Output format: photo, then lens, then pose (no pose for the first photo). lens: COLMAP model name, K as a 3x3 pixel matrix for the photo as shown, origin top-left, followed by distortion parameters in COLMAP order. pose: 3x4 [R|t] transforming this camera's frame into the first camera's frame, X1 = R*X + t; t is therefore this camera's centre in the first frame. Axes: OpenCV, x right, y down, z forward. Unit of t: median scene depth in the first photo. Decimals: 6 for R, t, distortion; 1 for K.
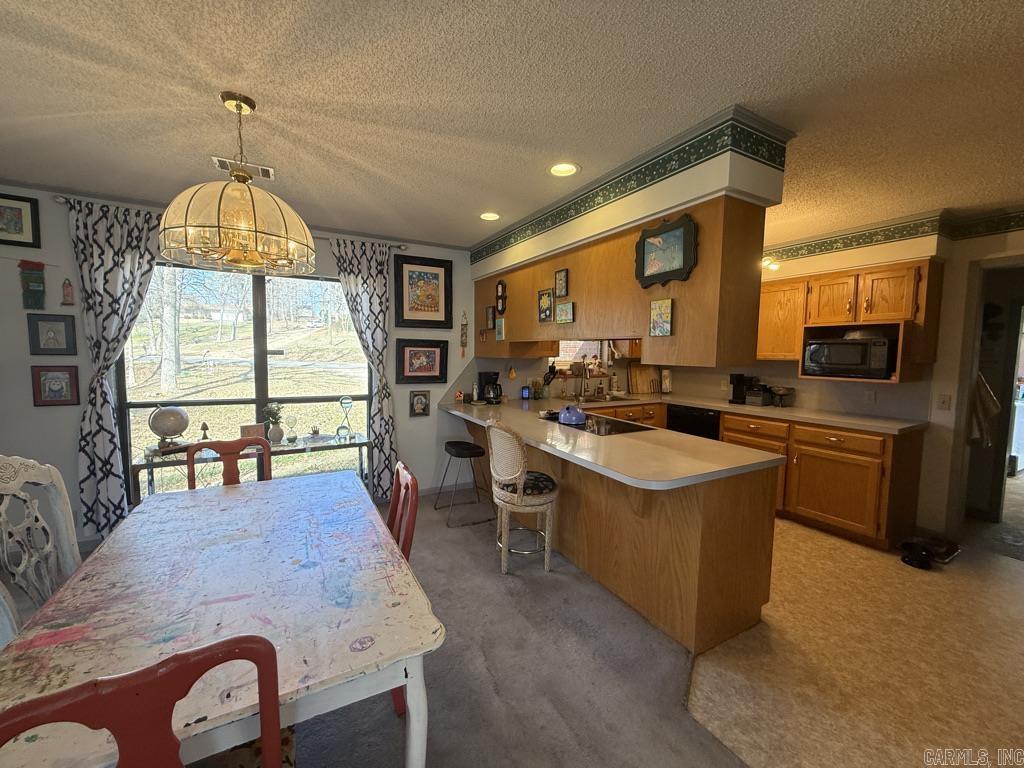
lens RADIAL K [[408.2, 0, 509.0], [0, 408.2, 384.2], [0, 0, 1]] dist [-0.001183, 0.000185]
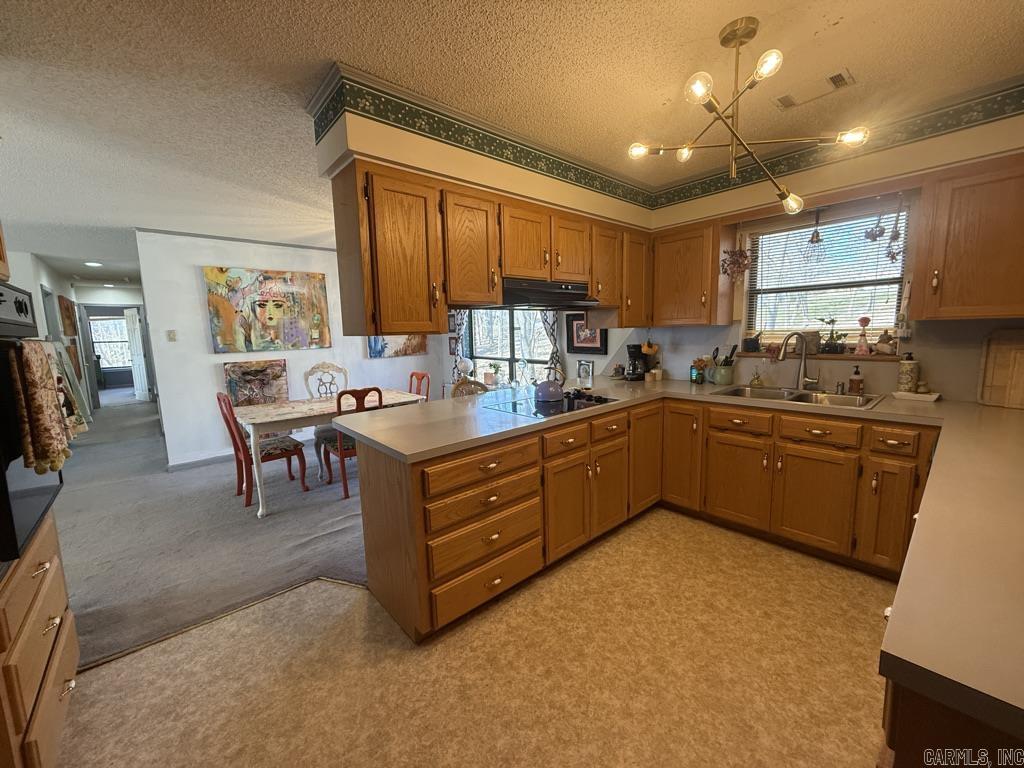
lens RADIAL K [[408.2, 0, 509.2], [0, 408.2, 384.5], [0, 0, 1]] dist [-0.001183, 0.000185]
pose [[0.208964, 0.111382, -0.971560, 1.147064], [-0.049826, 0.993415, 0.103171, -0.032489], [0.976653, 0.026850, 0.213137, 0.809689]]
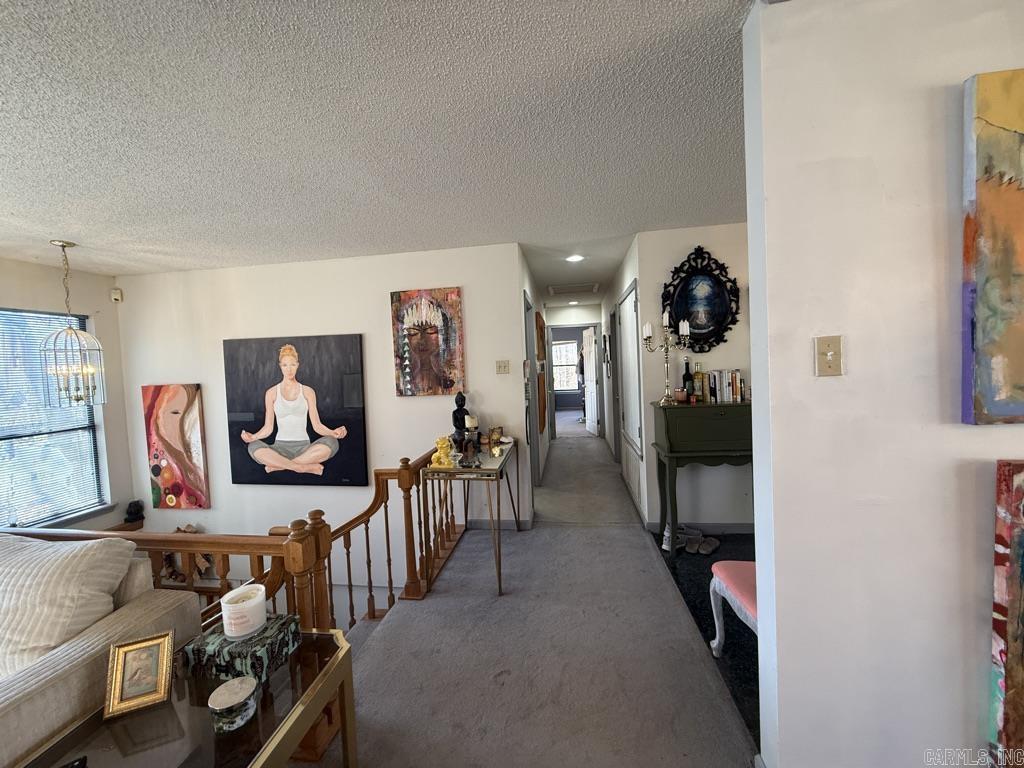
lens RADIAL K [[408.2, 0, 508.3], [0, 408.2, 382.7], [0, 0, 1]] dist [-0.001183, 0.000185]
pose [[-0.616526, 0.050351, -0.785723, -0.067555], [-0.024323, 0.996259, 0.082928, 0.006694], [0.786959, 0.070239, -0.612995, -0.101121]]
